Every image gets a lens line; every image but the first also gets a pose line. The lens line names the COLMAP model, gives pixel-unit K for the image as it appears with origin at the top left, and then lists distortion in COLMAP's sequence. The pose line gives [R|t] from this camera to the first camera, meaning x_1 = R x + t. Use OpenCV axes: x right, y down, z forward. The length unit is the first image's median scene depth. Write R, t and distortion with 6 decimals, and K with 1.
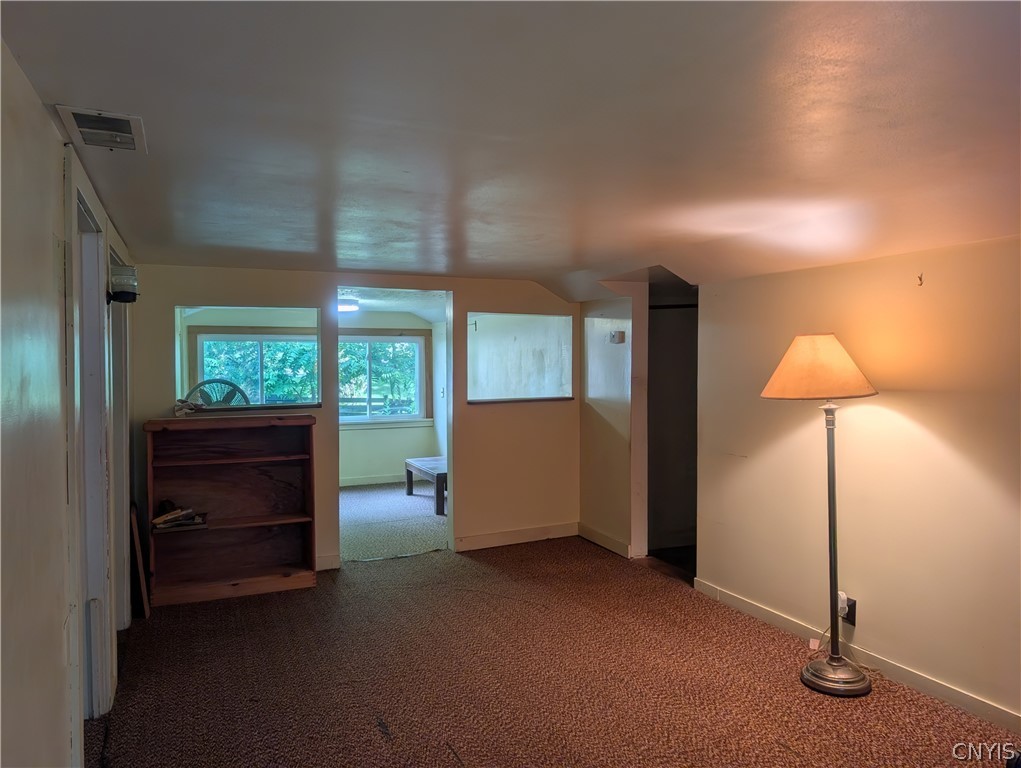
lens RADIAL K [[737.8, 0, 512.3], [0, 737.8, 381.7], [0, 0, 1]] dist [-0.005508, -0.003903]
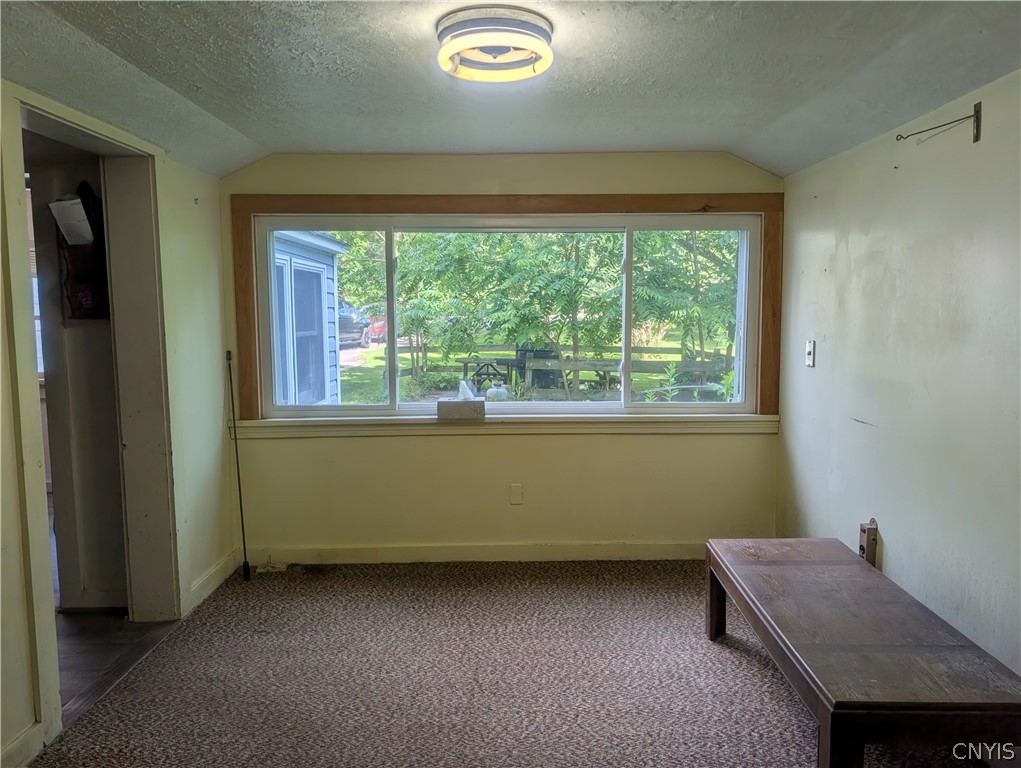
lens RADIAL K [[737.8, 0, 512.3], [0, 737.8, 383.7], [0, 0, 1]] dist [-0.005508, -0.003903]
pose [[0.919255, 0.043584, -0.391242, -0.083470], [-0.013816, 0.996812, 0.078580, 0.002215], [0.393420, -0.066830, 0.916927, 0.563793]]
